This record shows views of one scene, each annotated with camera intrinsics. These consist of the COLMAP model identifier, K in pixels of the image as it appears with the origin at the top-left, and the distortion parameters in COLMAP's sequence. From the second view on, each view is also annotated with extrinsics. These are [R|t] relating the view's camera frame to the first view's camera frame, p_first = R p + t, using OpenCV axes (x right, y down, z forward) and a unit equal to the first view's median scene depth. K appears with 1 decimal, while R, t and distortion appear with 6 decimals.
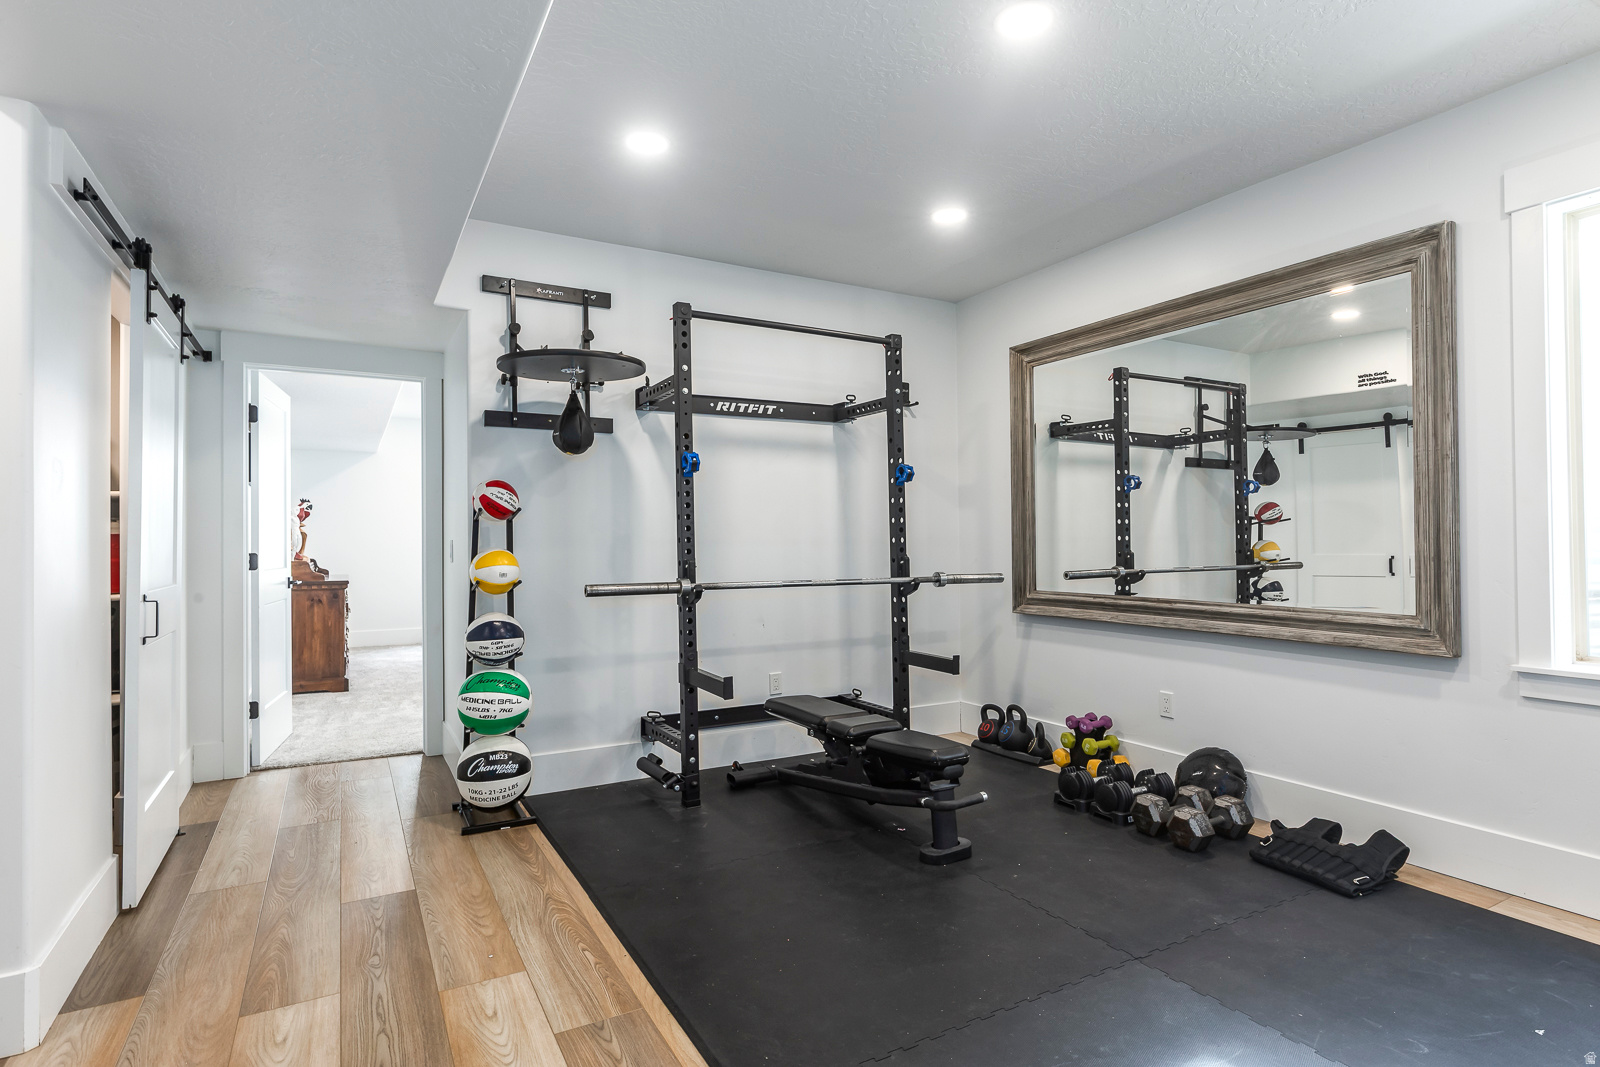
lens RADIAL K [[836.6, 0, 808.2], [0, 836.6, 531.8], [0, 0, 1]] dist [-0.001575, 0.000963]
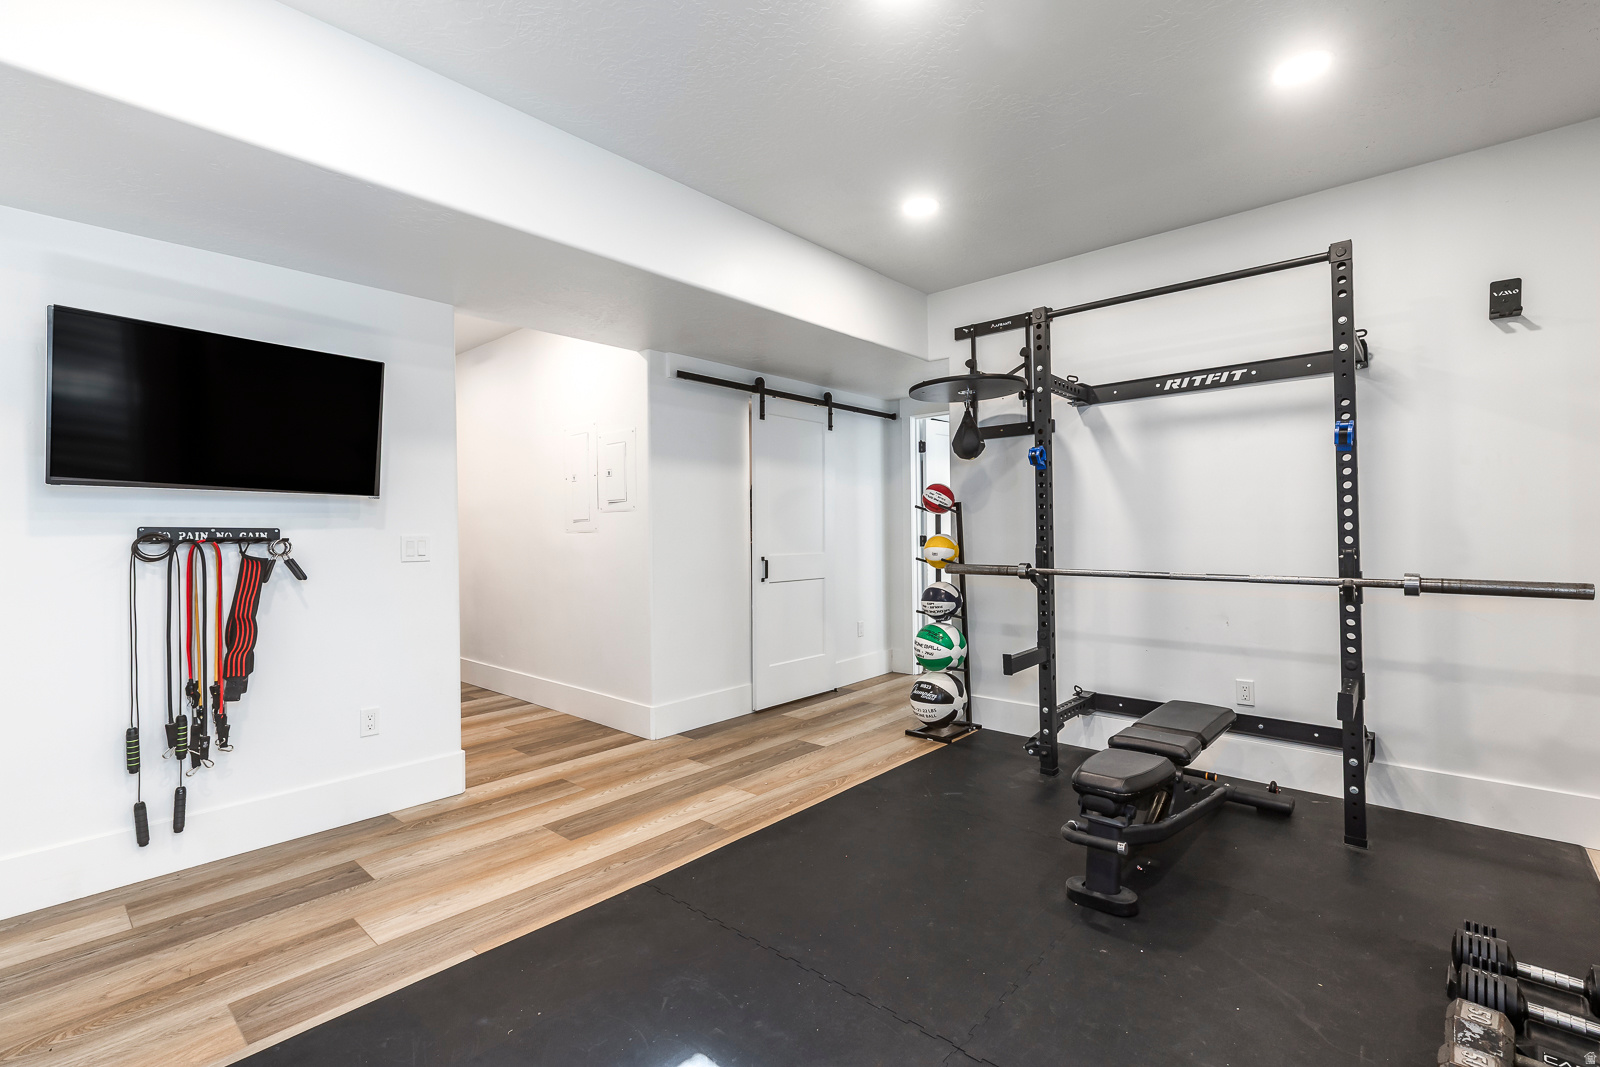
lens RADIAL K [[724.2, 0, 800.5], [0, 724.2, 529.3], [0, 0, 1]] dist [0.011438, -0.000143]
pose [[0.312332, 0.001395, -0.949972, 0.667721], [0.017233, 0.999826, 0.007134, -0.000014], [0.949817, -0.018599, 0.312254, 0.423335]]
